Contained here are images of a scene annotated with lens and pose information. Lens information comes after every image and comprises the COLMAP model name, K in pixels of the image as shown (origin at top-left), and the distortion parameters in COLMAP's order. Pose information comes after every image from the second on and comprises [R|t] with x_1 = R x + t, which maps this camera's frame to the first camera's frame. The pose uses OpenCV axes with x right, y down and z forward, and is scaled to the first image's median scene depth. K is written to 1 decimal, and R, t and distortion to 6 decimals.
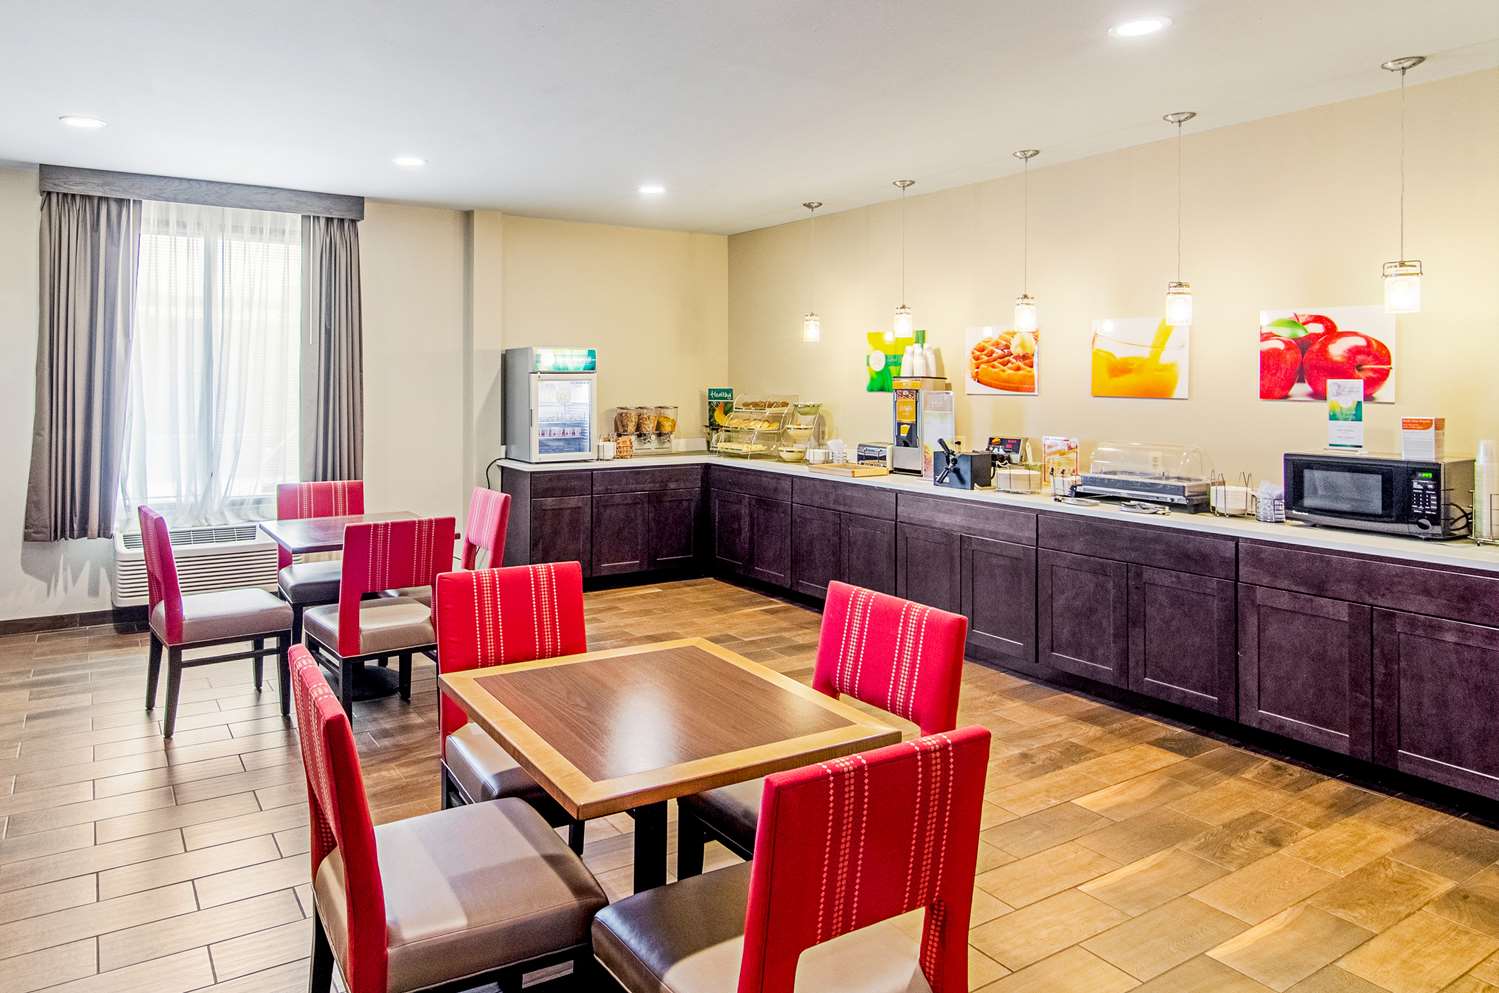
lens RADIAL K [[929.4, 0, 583.2], [0, 929.4, 372.5], [0, 0, 1]] dist [-0.002972, 0.002462]
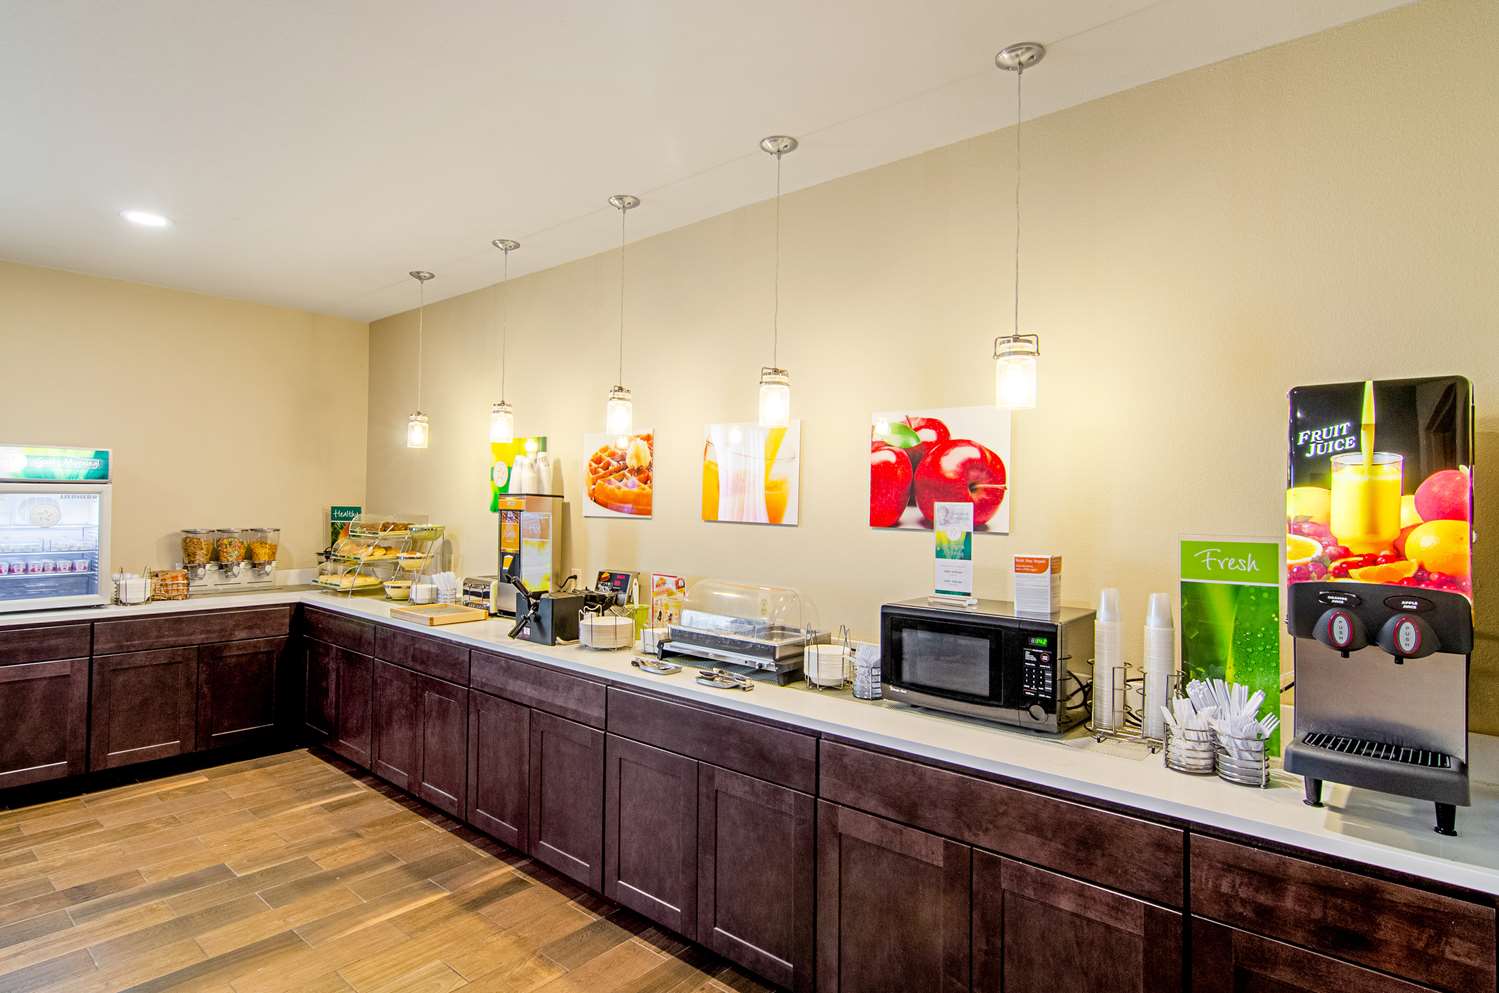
lens RADIAL K [[804.2, 0, 710.9], [0, 804.2, 487.3], [0, 0, 1]] dist [-0.002294, -0.000020]
pose [[0.941246, 0.016831, 0.337302, 0.379383], [-0.014609, 0.999852, -0.009125, 0.003893], [-0.337406, 0.003662, 0.941352, 0.416084]]
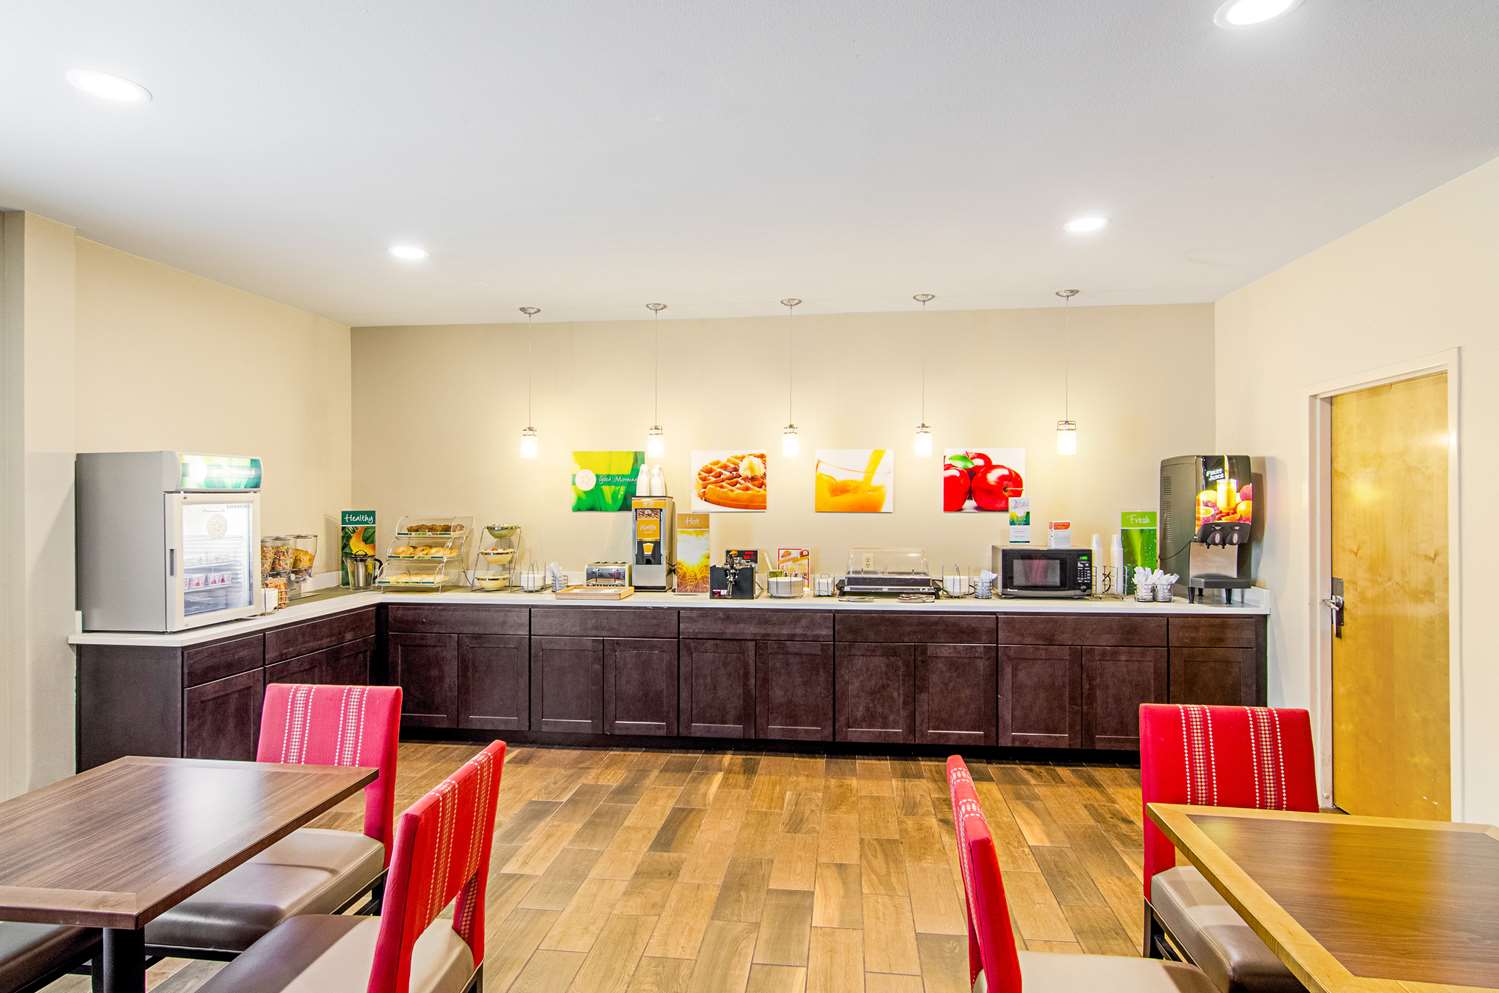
lens RADIAL K [[803.1, 0, 749.5], [0, 803.1, 496.5], [0, 0, 1]] dist [-0.001026, 0.000165]
pose [[0.574761, -0.003807, 0.818312, -0.428008], [-0.001569, 0.999982, 0.005754, -0.000442], [-0.818320, -0.004591, 0.574745, 0.547112]]
